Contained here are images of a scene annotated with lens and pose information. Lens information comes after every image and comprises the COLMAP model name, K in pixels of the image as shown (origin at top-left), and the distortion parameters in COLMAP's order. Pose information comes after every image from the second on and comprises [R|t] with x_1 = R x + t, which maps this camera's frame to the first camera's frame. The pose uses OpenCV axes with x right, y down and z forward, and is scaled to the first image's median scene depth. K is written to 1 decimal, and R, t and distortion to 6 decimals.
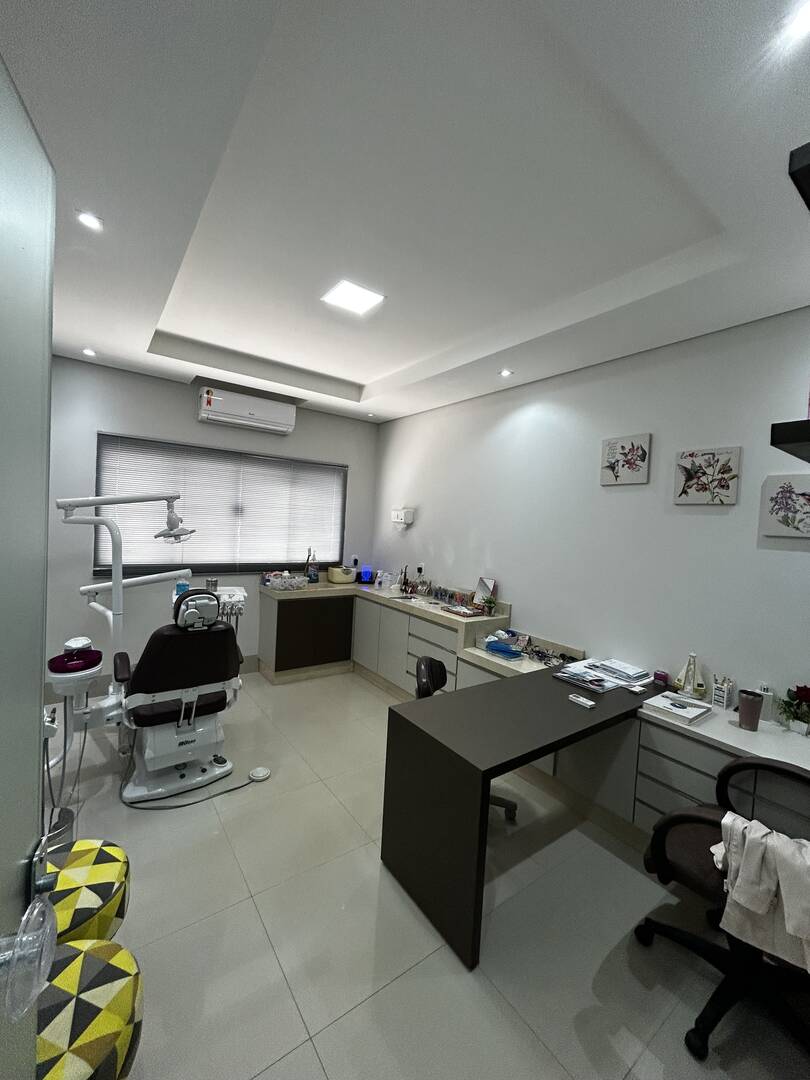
lens RADIAL K [[433.3, 0, 403.7], [0, 433.3, 541.4], [0, 0, 1]] dist [0.000788, -0.000095]
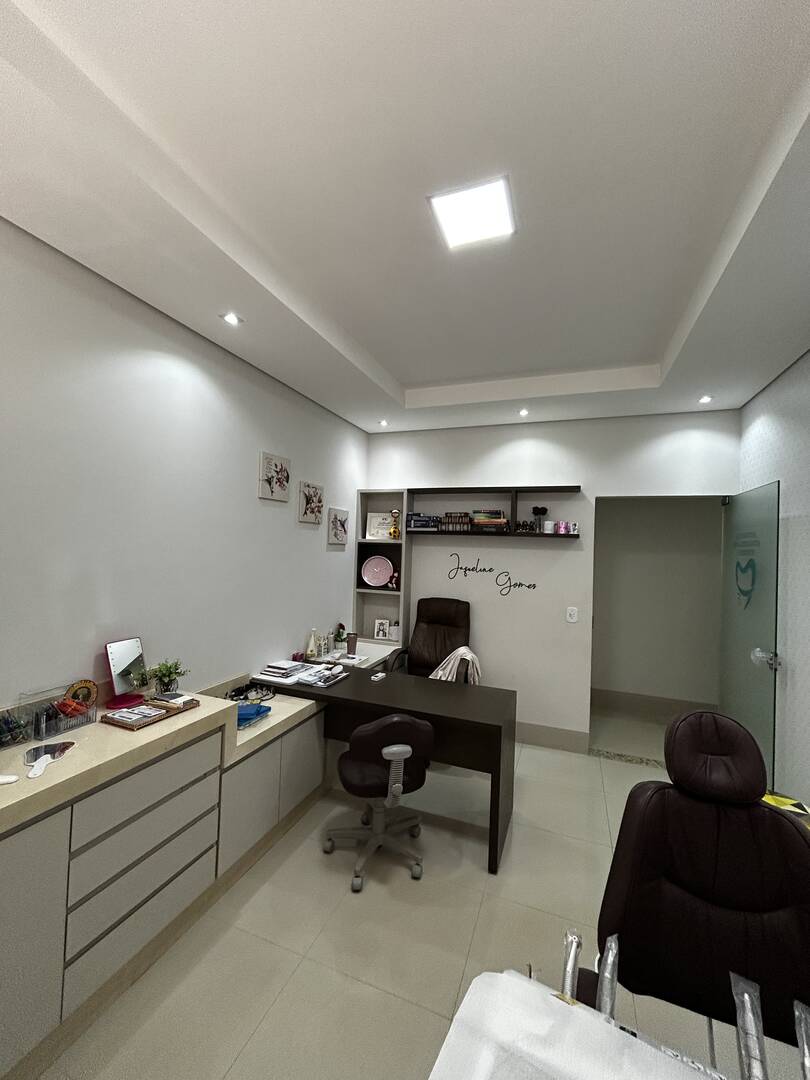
lens RADIAL K [[433.3, 0, 404.2], [0, 433.3, 535.6], [0, 0, 1]] dist [0.000788, -0.000095]
pose [[-0.536740, -0.051649, 0.842166, -0.648722], [-0.024664, 0.998659, 0.045527, -0.112504], [-0.843387, 0.003665, -0.537293, 1.473640]]
